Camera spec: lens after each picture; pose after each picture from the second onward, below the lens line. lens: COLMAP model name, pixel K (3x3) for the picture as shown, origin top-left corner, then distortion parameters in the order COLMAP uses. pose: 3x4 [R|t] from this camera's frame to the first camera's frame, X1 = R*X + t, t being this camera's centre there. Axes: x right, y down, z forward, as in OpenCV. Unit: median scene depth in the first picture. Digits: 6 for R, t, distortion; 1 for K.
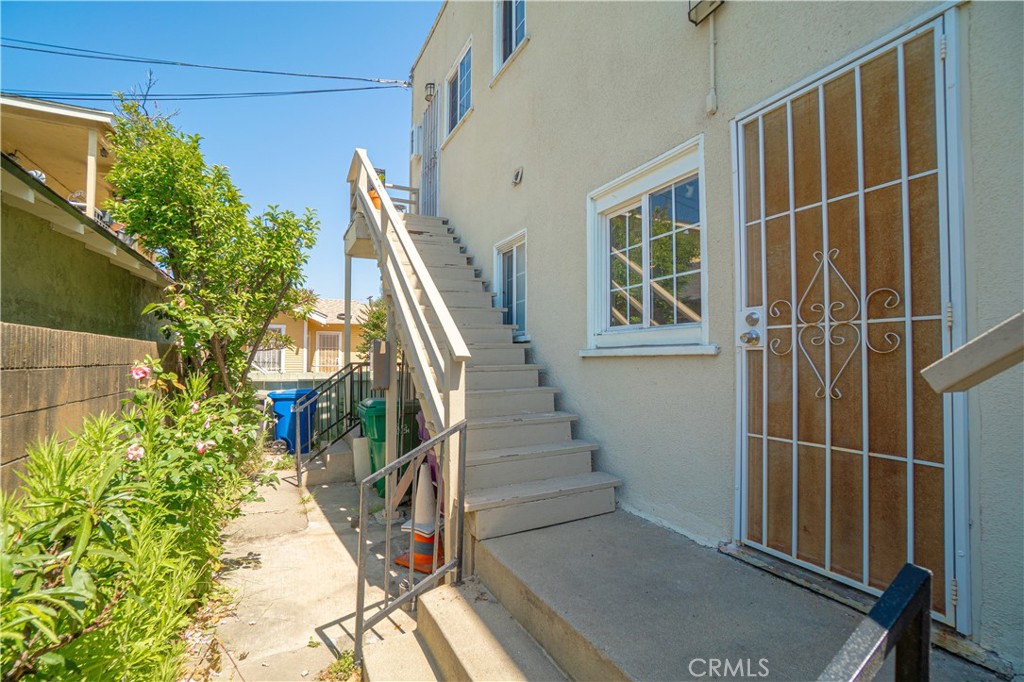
lens RADIAL K [[467.9, 0, 512.0], [0, 467.9, 341.0], [0, 0, 1]] dist [-0.000231, 0.000083]
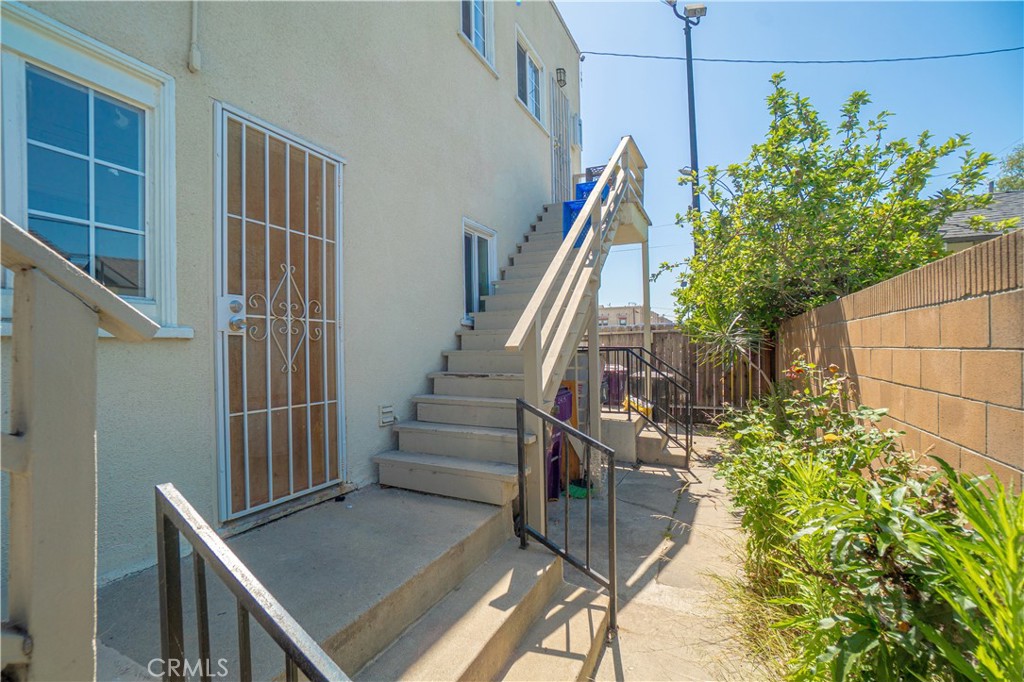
lens RADIAL K [[426.0, 0, 512.0], [0, 426.0, 341.0], [0, 0, 1]] dist [-0.000157, -0.000040]
pose [[-0.598355, 0.019317, 0.800998, -0.669501], [-0.017373, 0.999162, -0.037074, 0.060001], [-0.801043, -0.036099, -0.597517, 1.118647]]
